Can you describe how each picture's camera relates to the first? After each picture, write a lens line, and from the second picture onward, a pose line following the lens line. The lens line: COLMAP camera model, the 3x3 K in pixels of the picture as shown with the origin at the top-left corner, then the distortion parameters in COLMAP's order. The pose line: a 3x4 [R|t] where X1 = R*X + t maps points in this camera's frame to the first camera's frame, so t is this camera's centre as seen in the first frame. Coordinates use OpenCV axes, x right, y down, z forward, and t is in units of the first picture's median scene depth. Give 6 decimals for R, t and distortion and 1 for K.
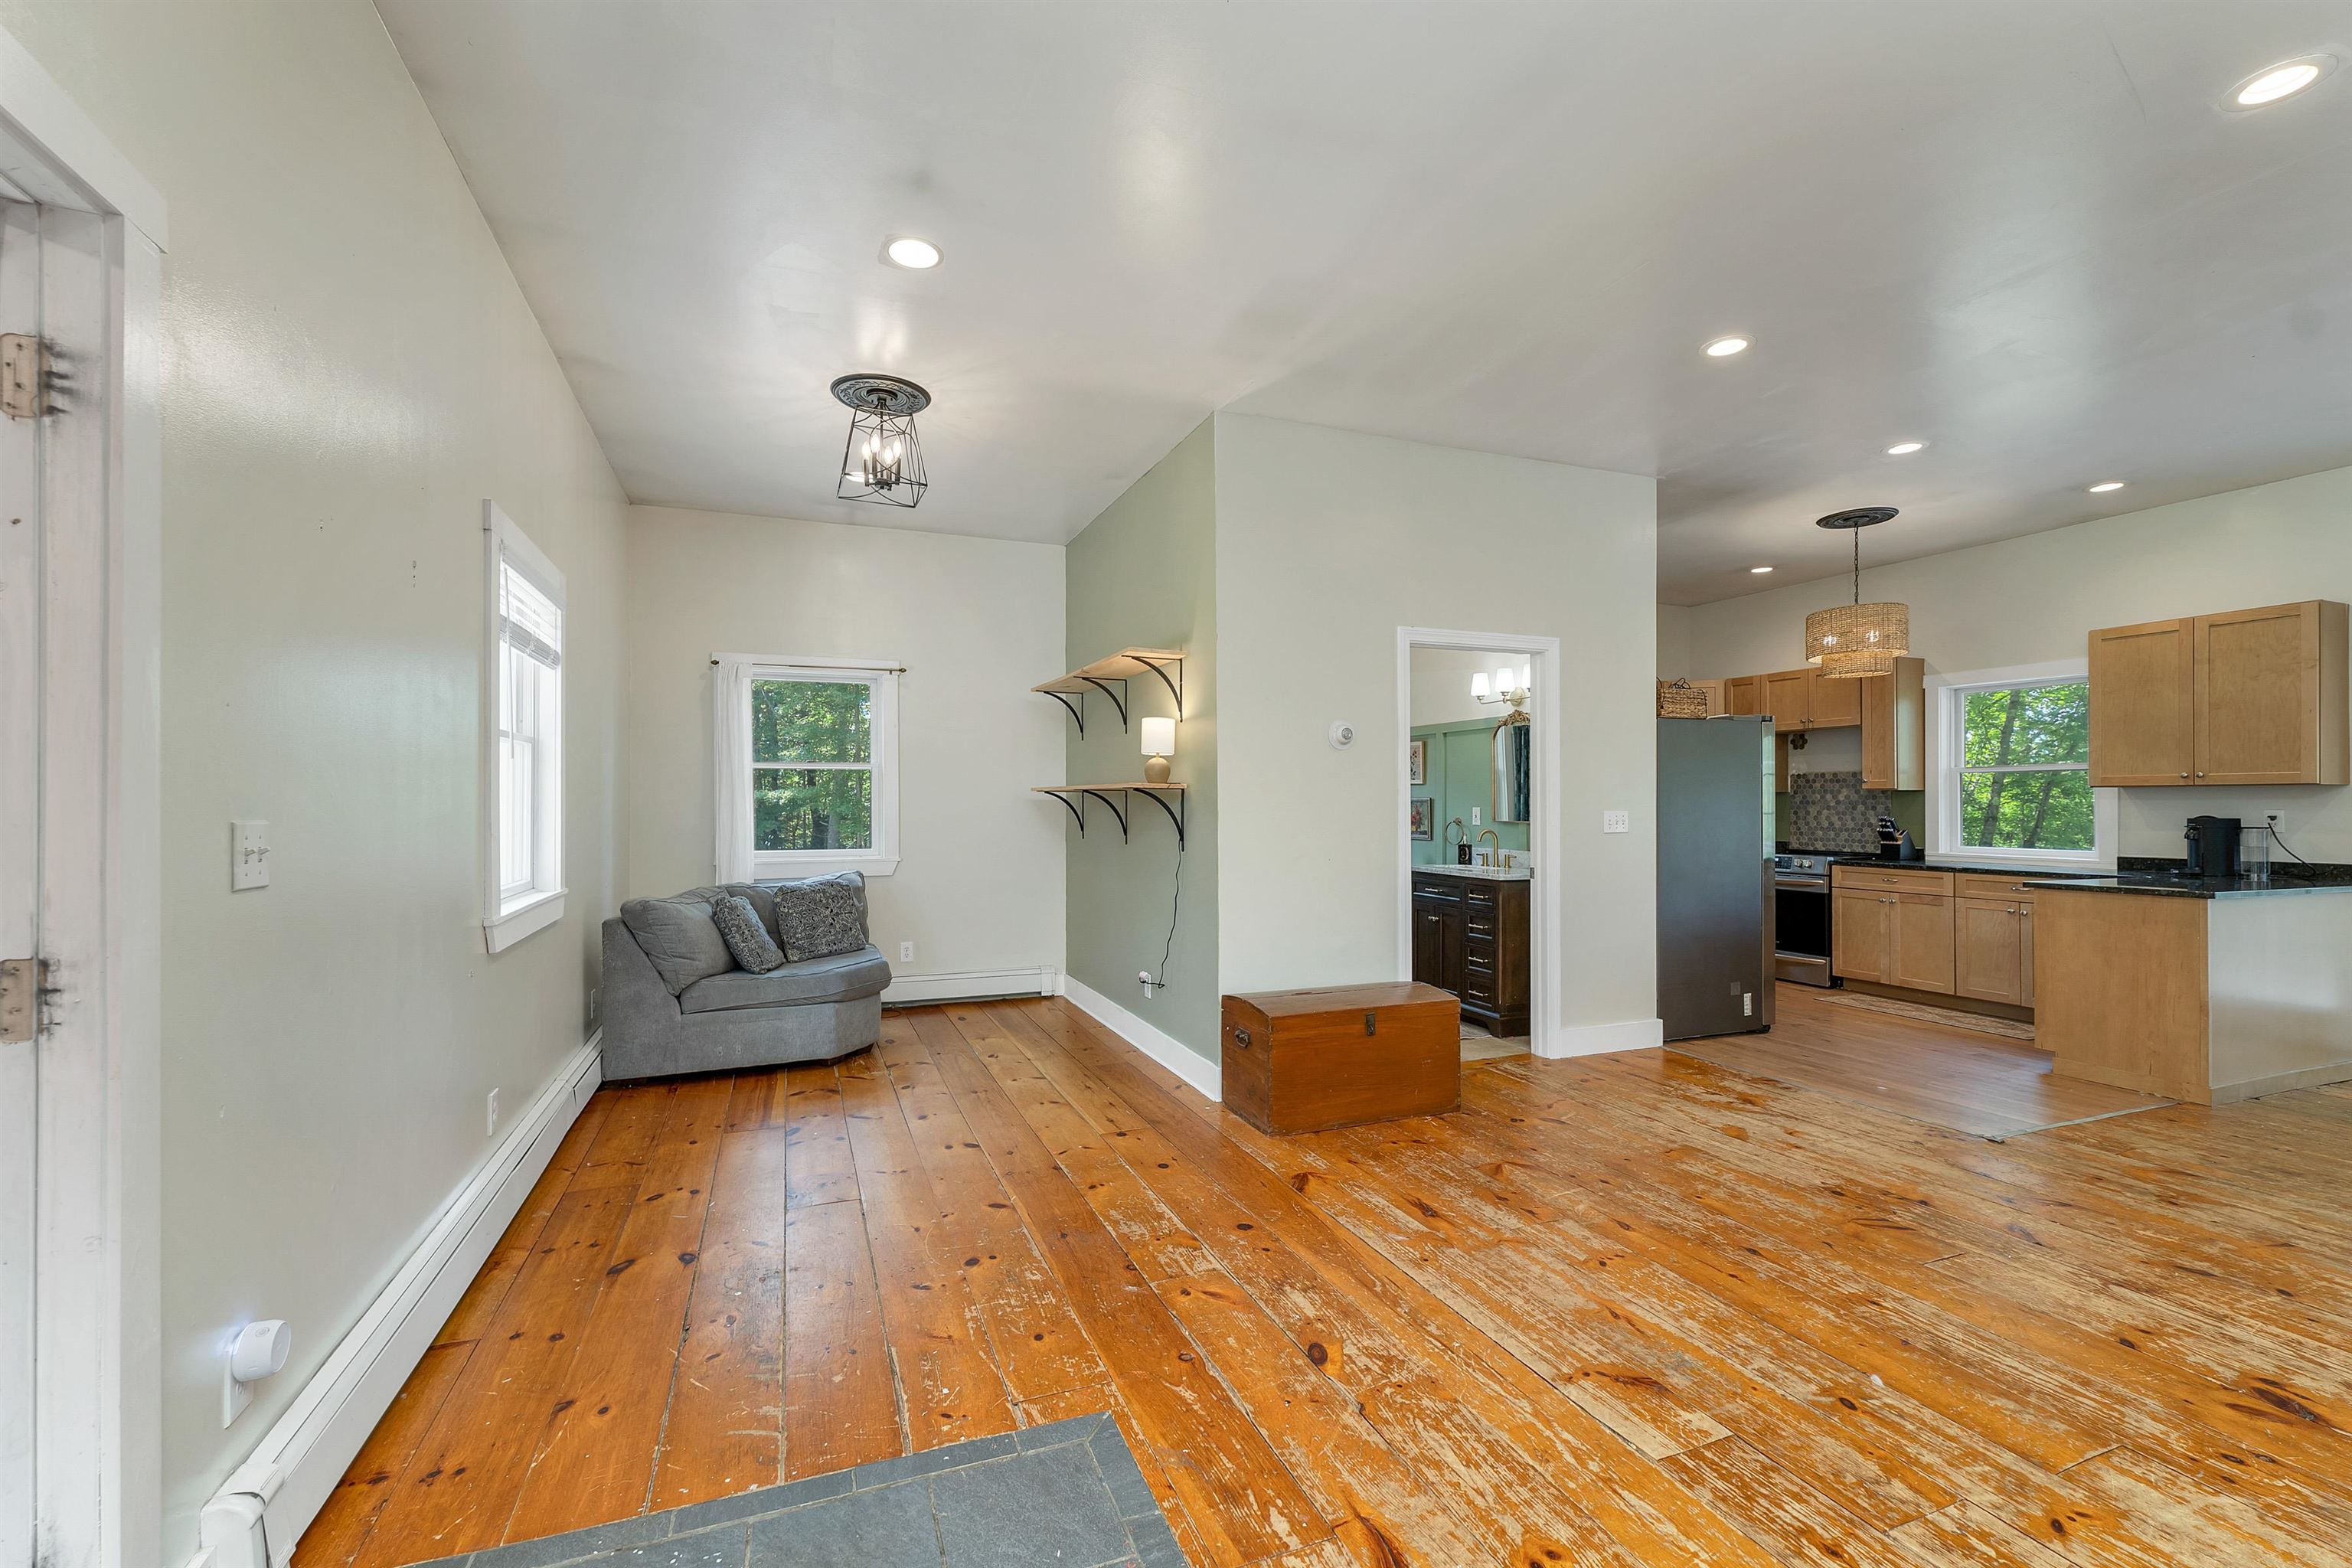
lens RADIAL K [[973.8, 0, 1166.0], [0, 973.8, 799.5], [0, 0, 1]] dist [0.003432, -0.000052]
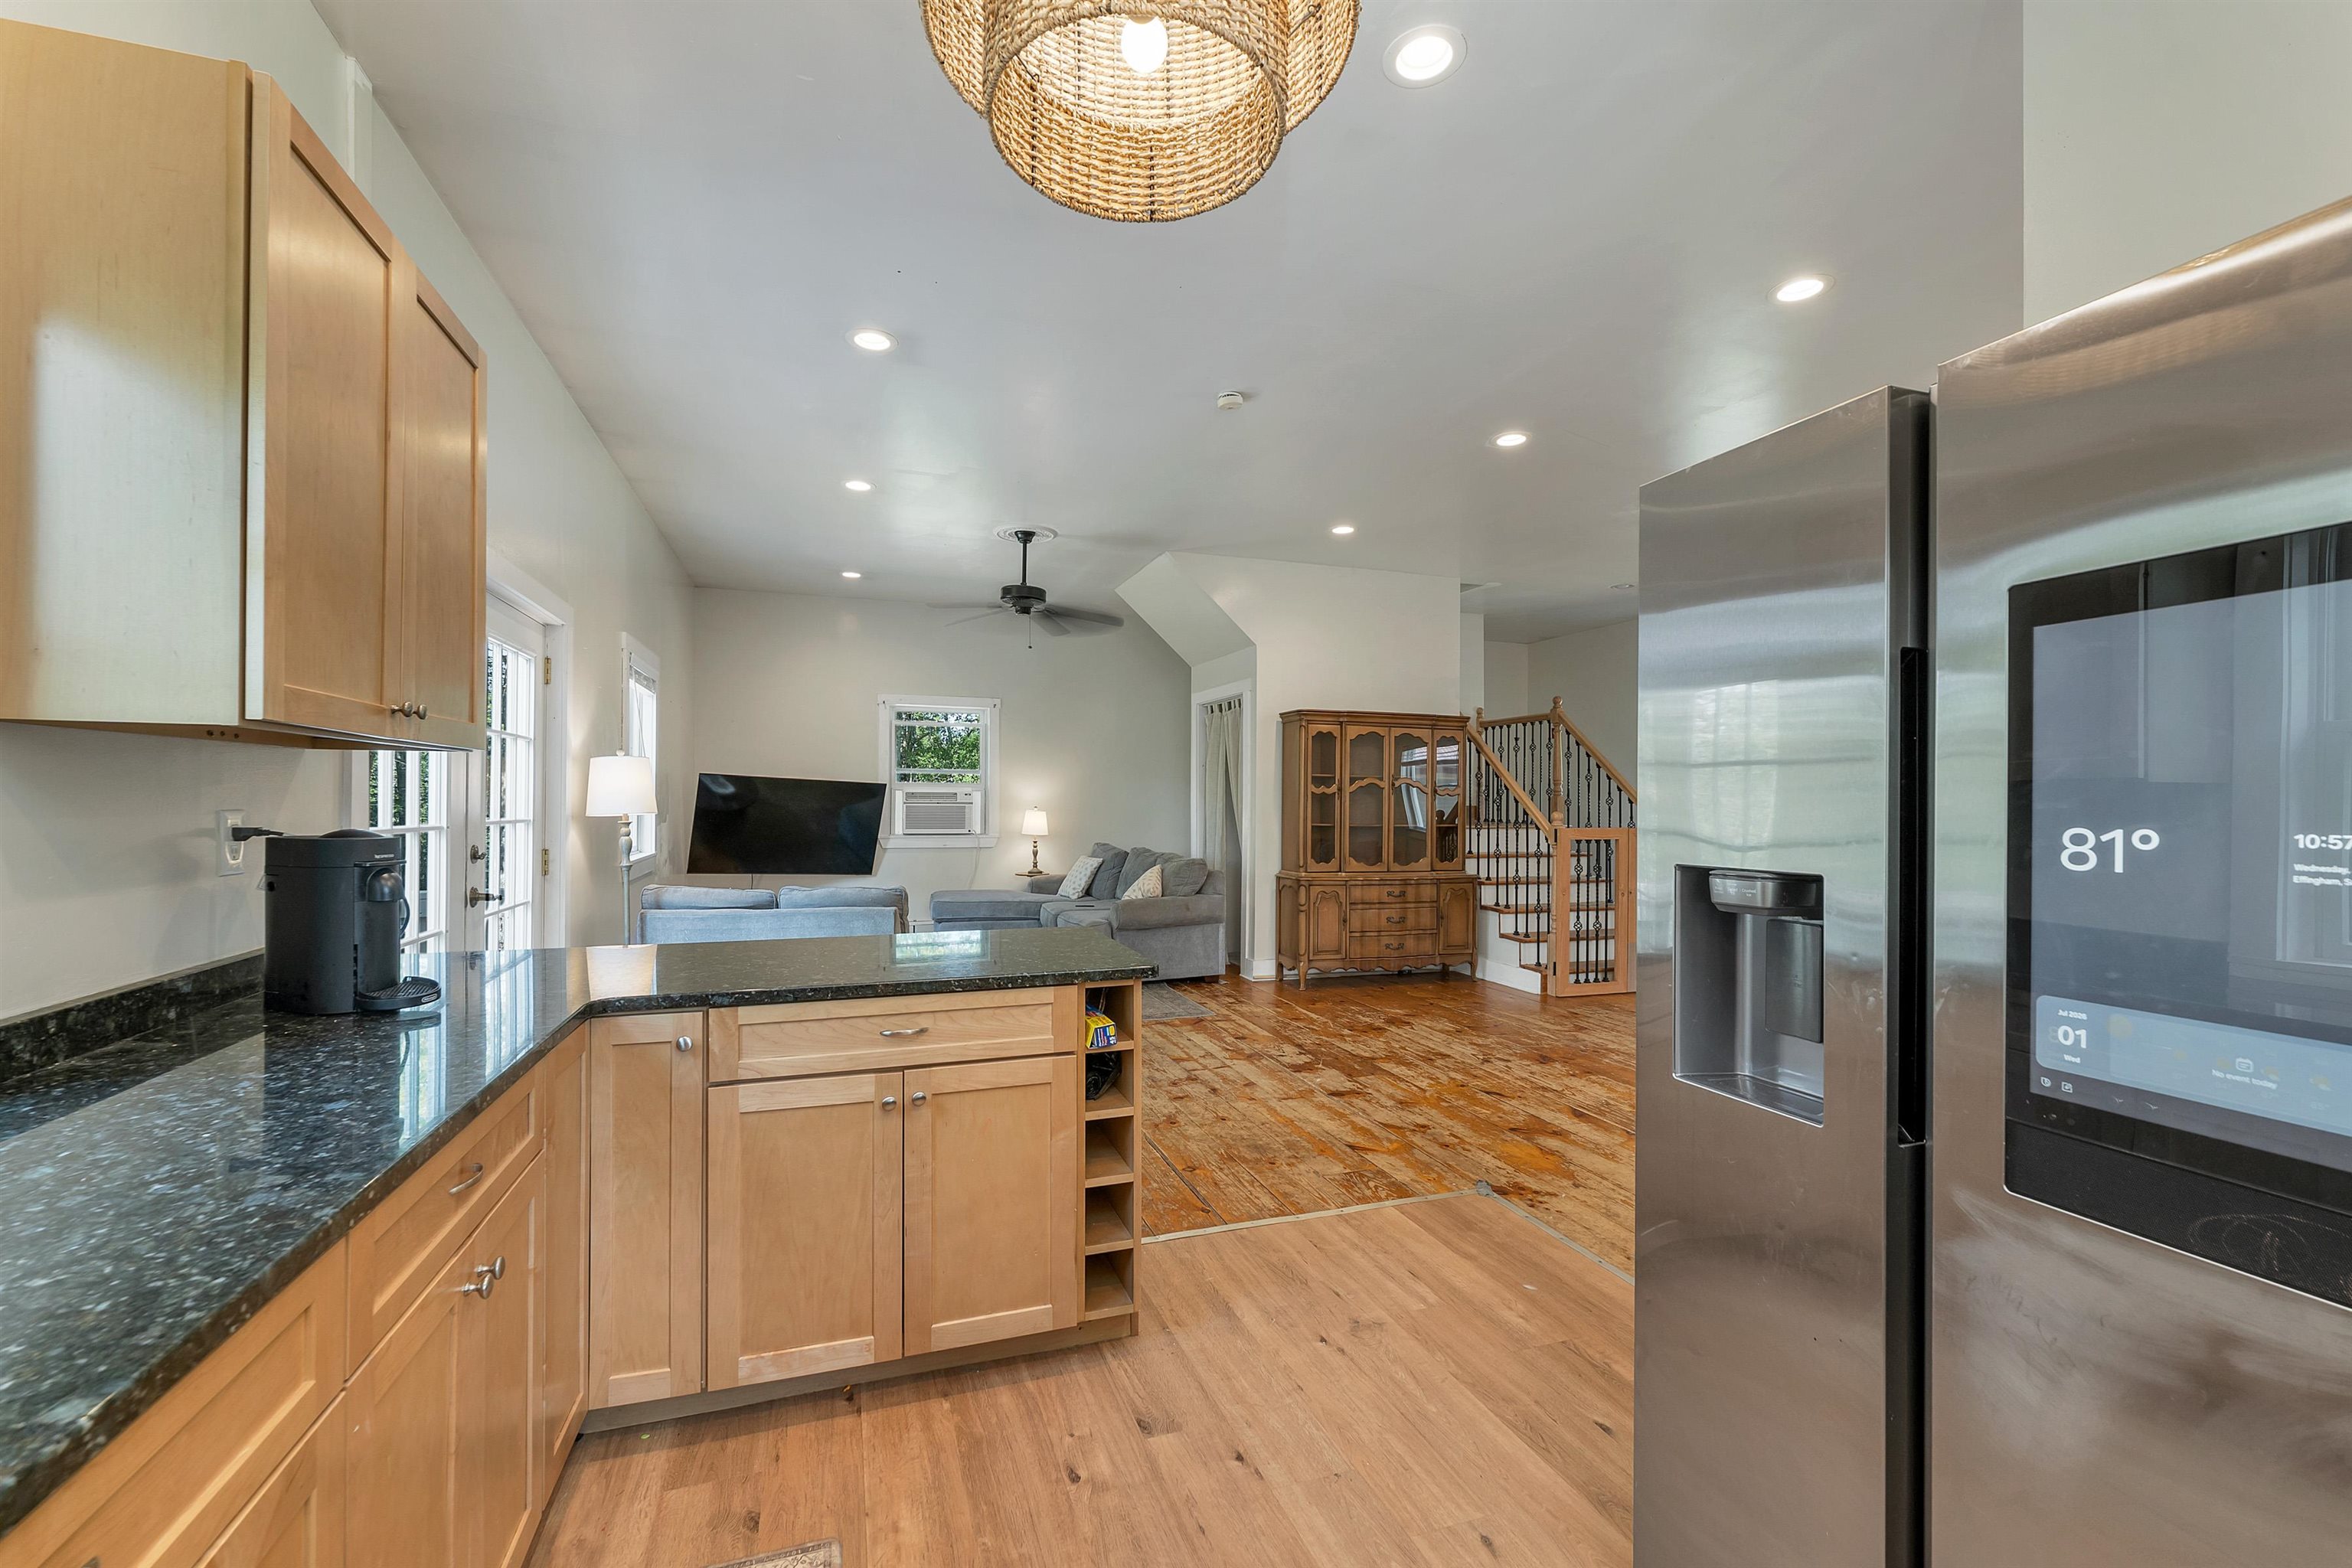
lens RADIAL K [[973.8, 0, 1166.0], [0, 973.8, 799.5], [0, 0, 1]] dist [0.003432, -0.000052]
pose [[-0.998993, -0.007551, 0.044236, 1.154465], [-0.007690, 0.999966, -0.002955, 0.008194], [-0.044212, -0.003292, -0.999017, 1.983176]]
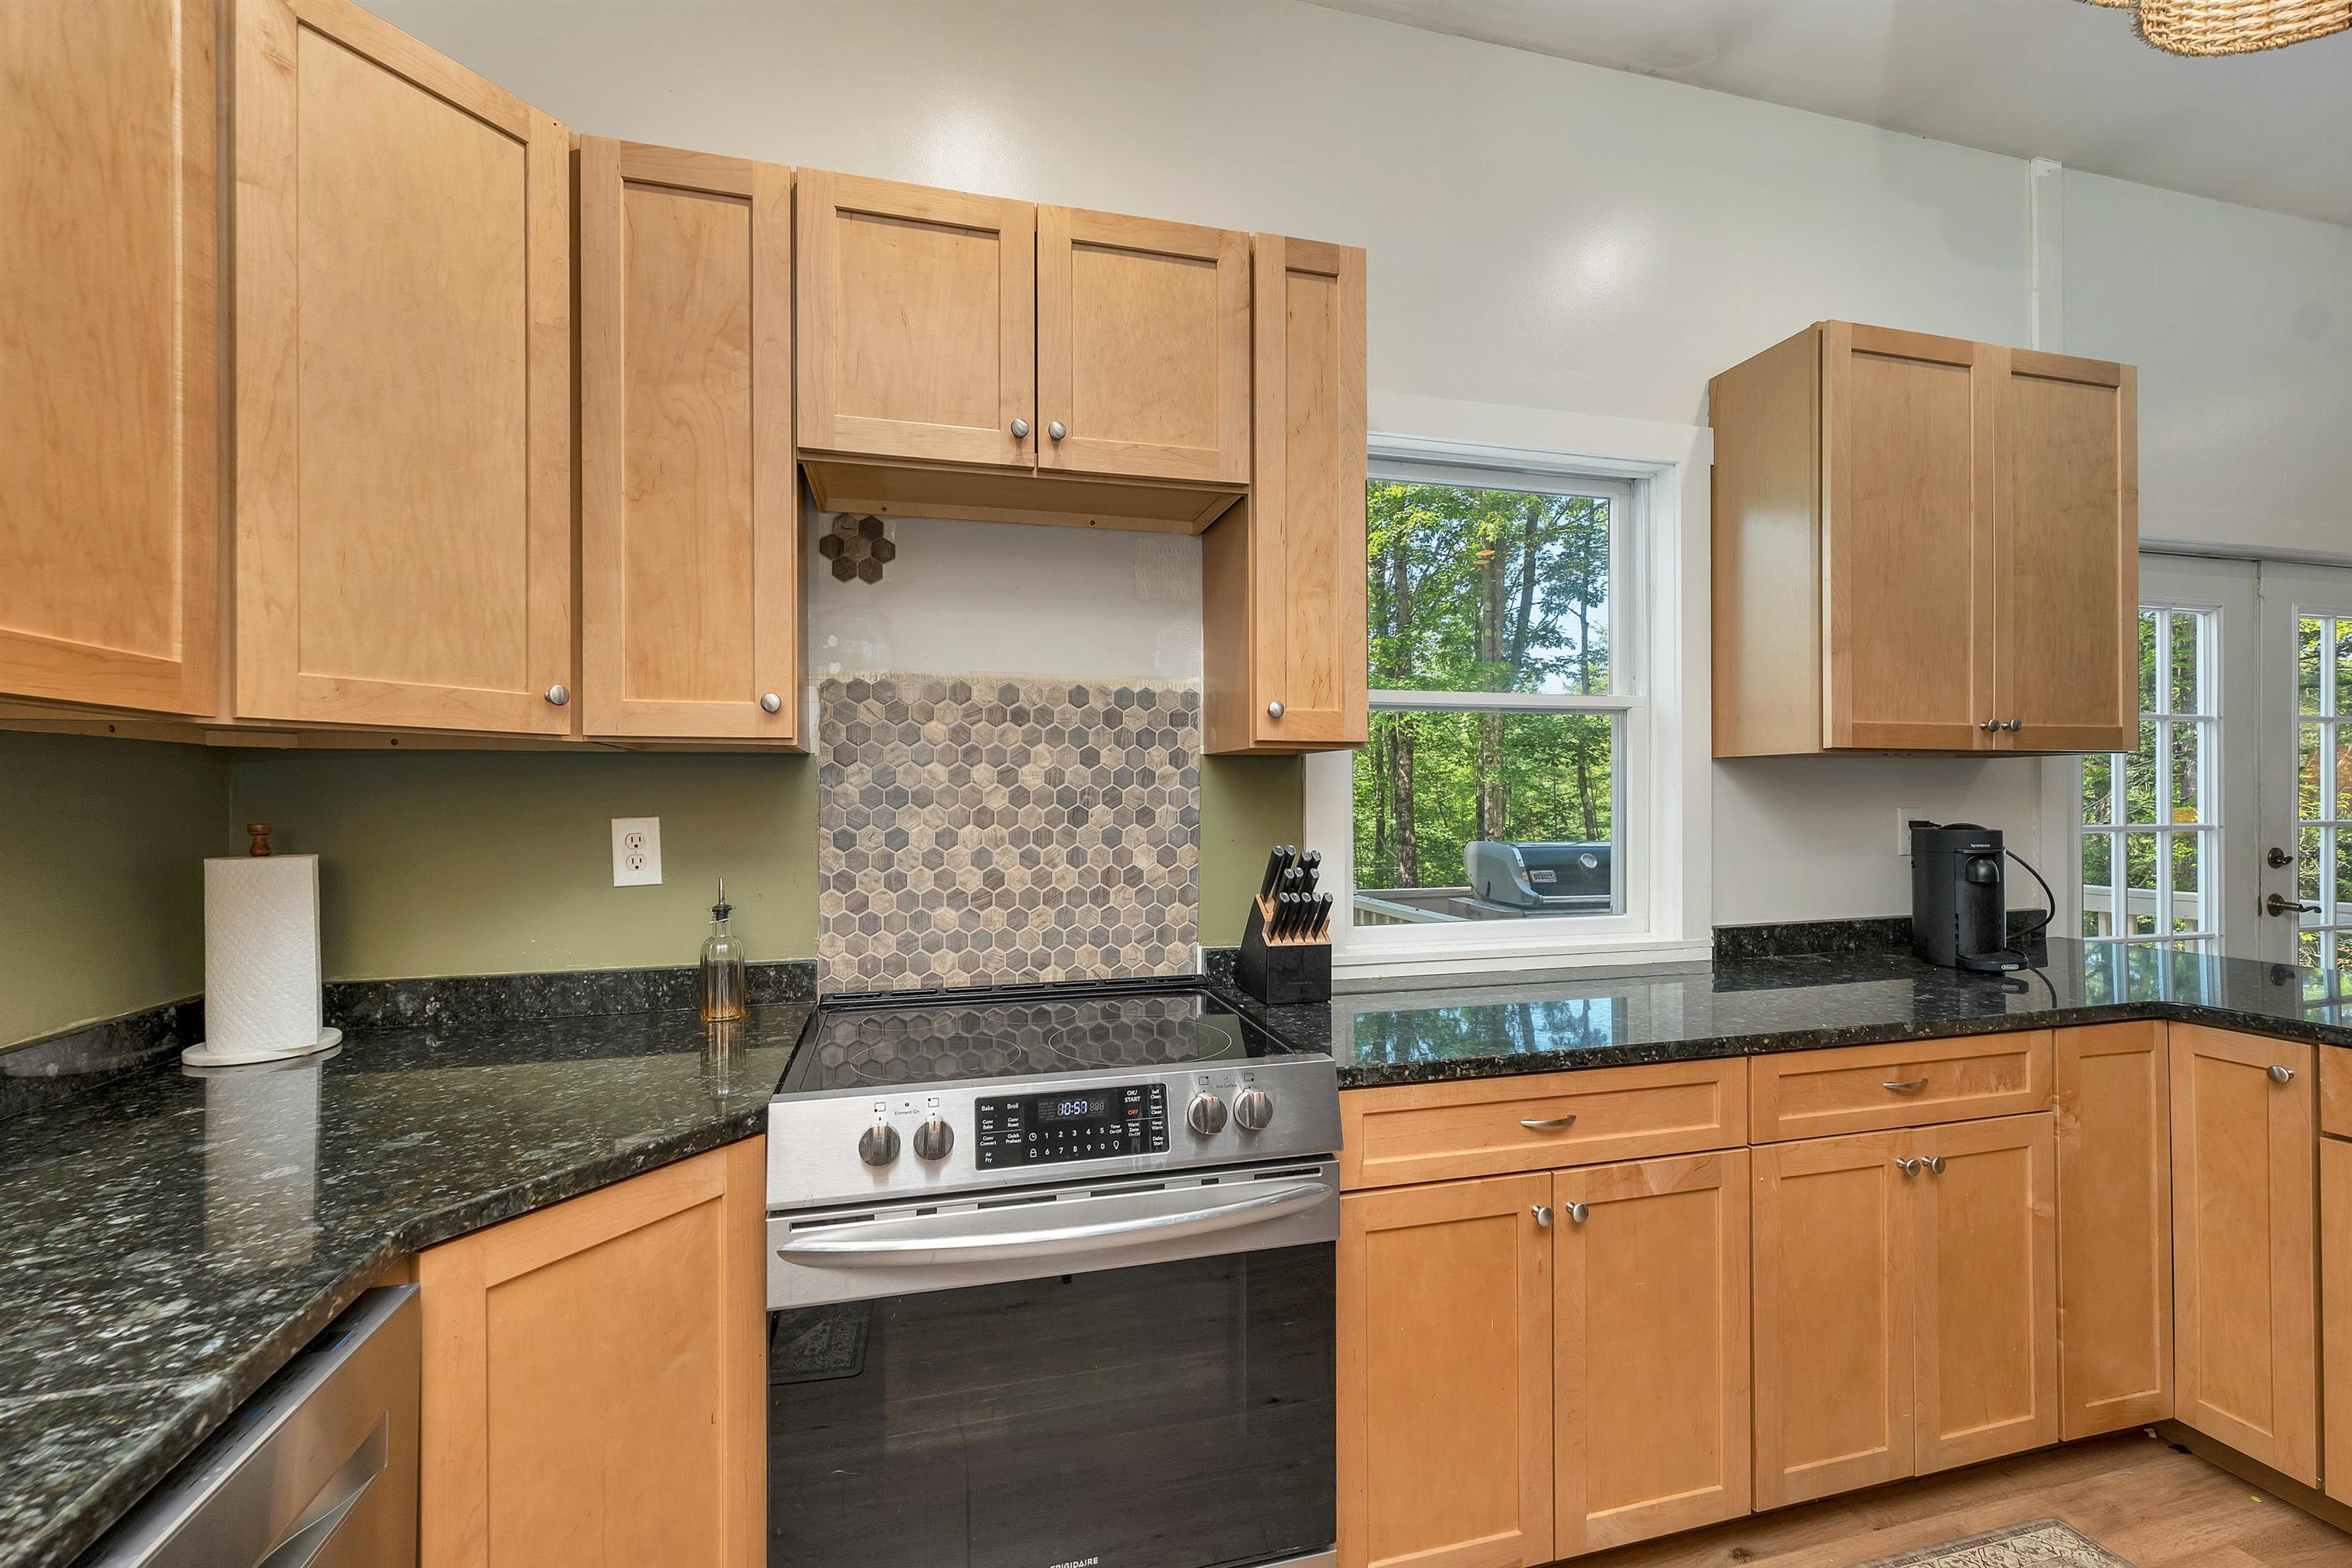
lens RADIAL K [[984.7, 0, 1167.3], [0, 984.7, 793.4], [0, 0, 1]] dist [0.003037, 0.000028]
pose [[0.113949, 0.003521, 0.993480, 0.896309], [0.002058, 0.999991, -0.003780, 0.006812], [-0.993484, 0.002475, 0.113941, 1.940849]]
